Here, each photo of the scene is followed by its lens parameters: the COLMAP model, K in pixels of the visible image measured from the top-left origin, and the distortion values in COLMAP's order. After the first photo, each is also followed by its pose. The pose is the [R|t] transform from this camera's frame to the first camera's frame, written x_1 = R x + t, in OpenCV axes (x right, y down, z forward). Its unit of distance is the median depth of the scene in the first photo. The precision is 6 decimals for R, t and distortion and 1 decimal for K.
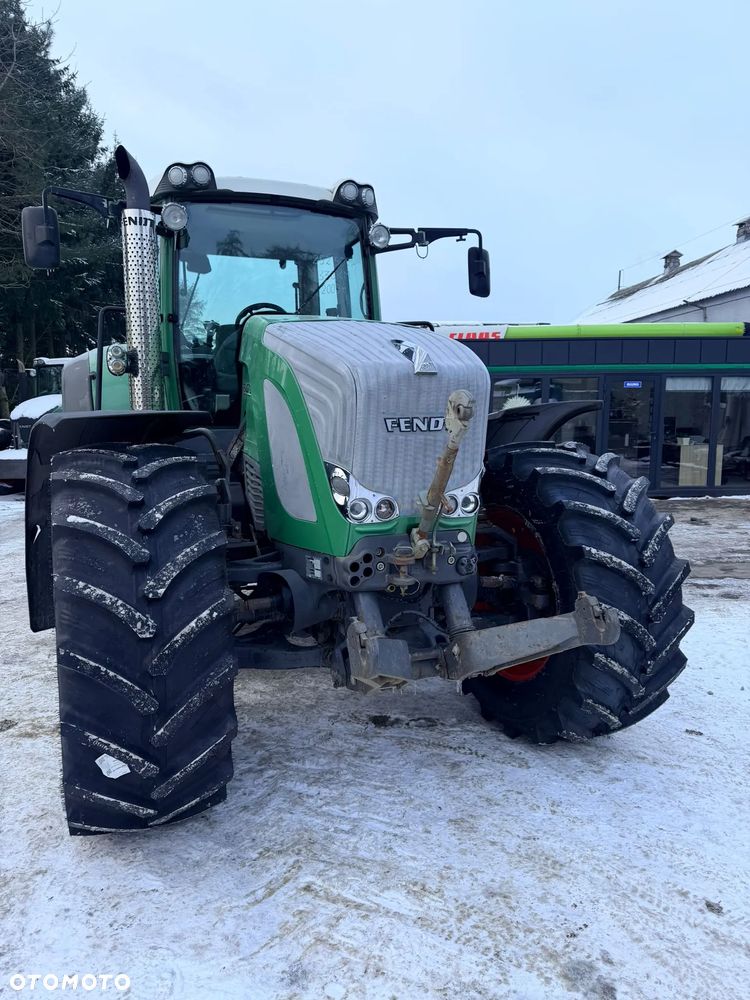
lens RADIAL K [[702.2, 0, 376.7], [0, 702.2, 505.5], [0, 0, 1]] dist [0.036167, -0.039905]
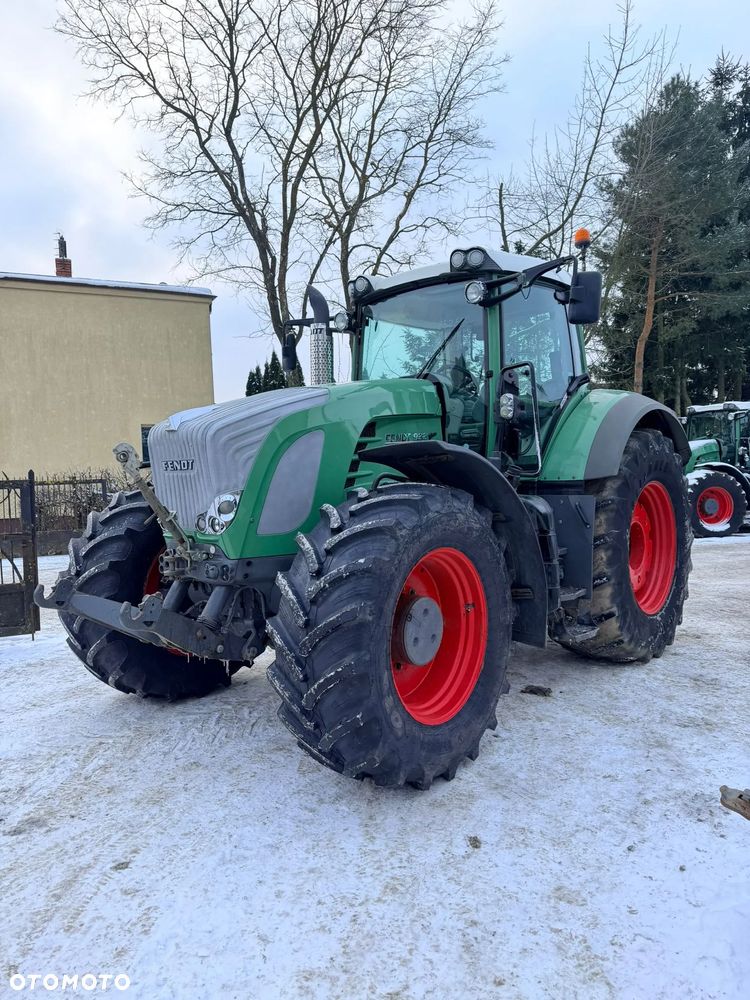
lens RADIAL K [[702.2, 0, 378.6], [0, 702.2, 501.5], [0, 0, 1]] dist [0.036167, -0.039905]
pose [[0.469455, 0.035850, -0.882228, 1.465171], [-0.097644, 0.995155, -0.011520, -0.062155], [0.877541, 0.091552, 0.470681, 0.649616]]
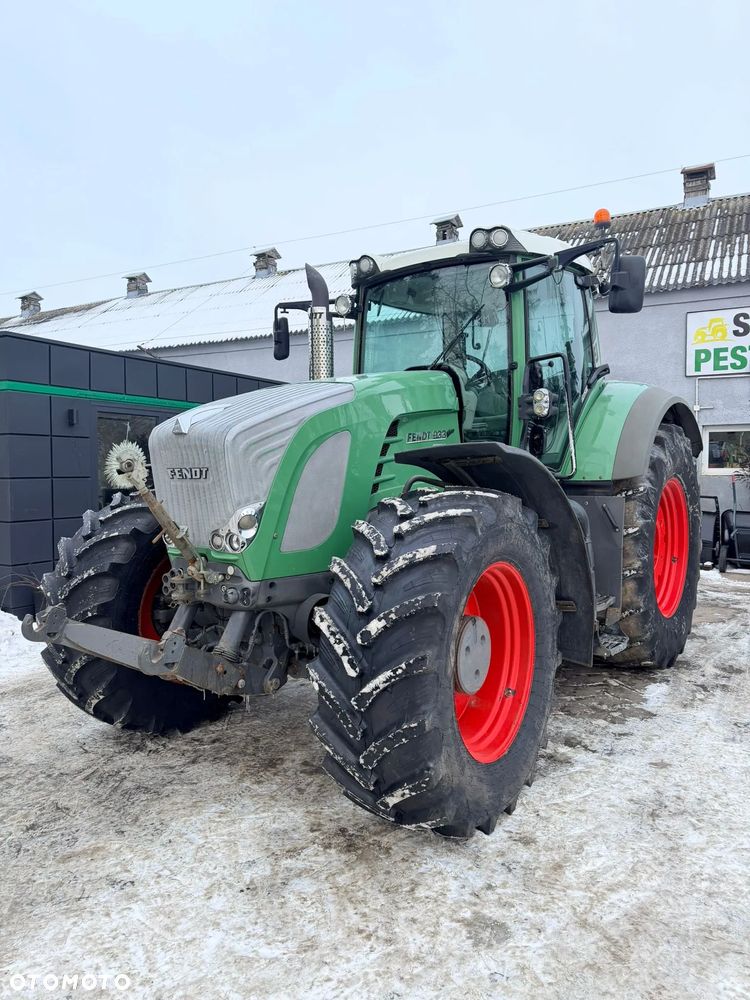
lens RADIAL K [[702.2, 0, 379.1], [0, 702.2, 502.5], [0, 0, 1]] dist [0.036167, -0.039905]
pose [[0.533582, 0.055482, -0.843927, 1.247194], [-0.090060, 0.995900, 0.008532, -0.100032], [0.840940, 0.071451, 0.536391, 0.582818]]
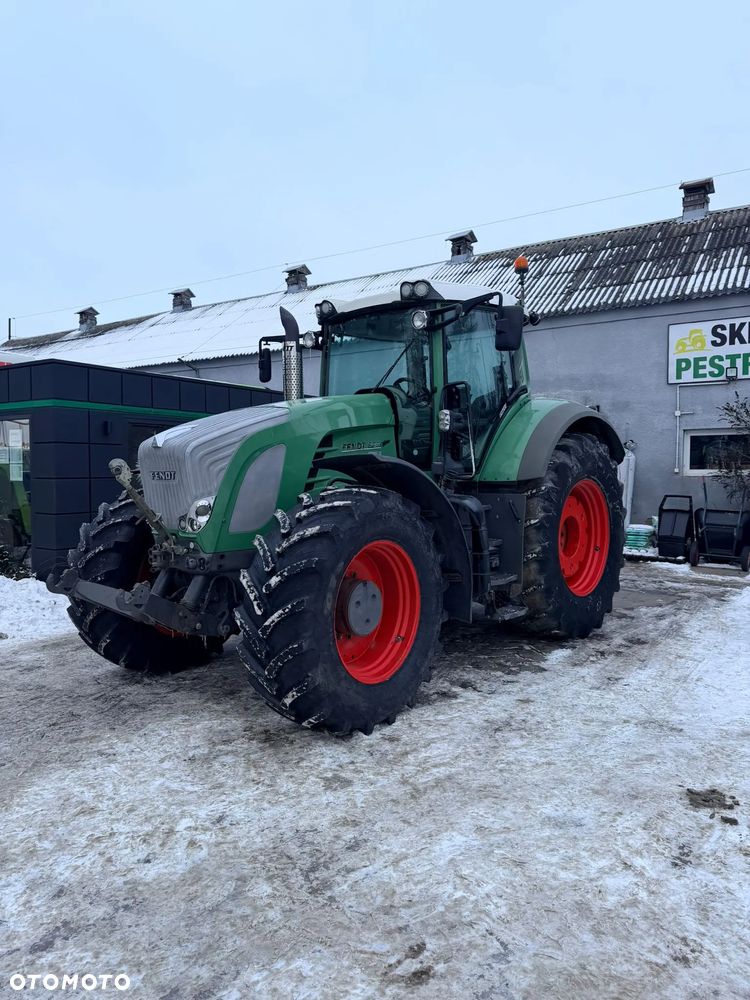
lens RADIAL K [[702.2, 0, 370.4], [0, 702.2, 497.7], [0, 0, 1]] dist [0.036167, -0.039905]
pose [[0.460380, 0.051622, -0.886220, 1.769700], [-0.093060, 0.995614, 0.009651, -0.119695], [0.882831, 0.078028, 0.463164, 0.612580]]
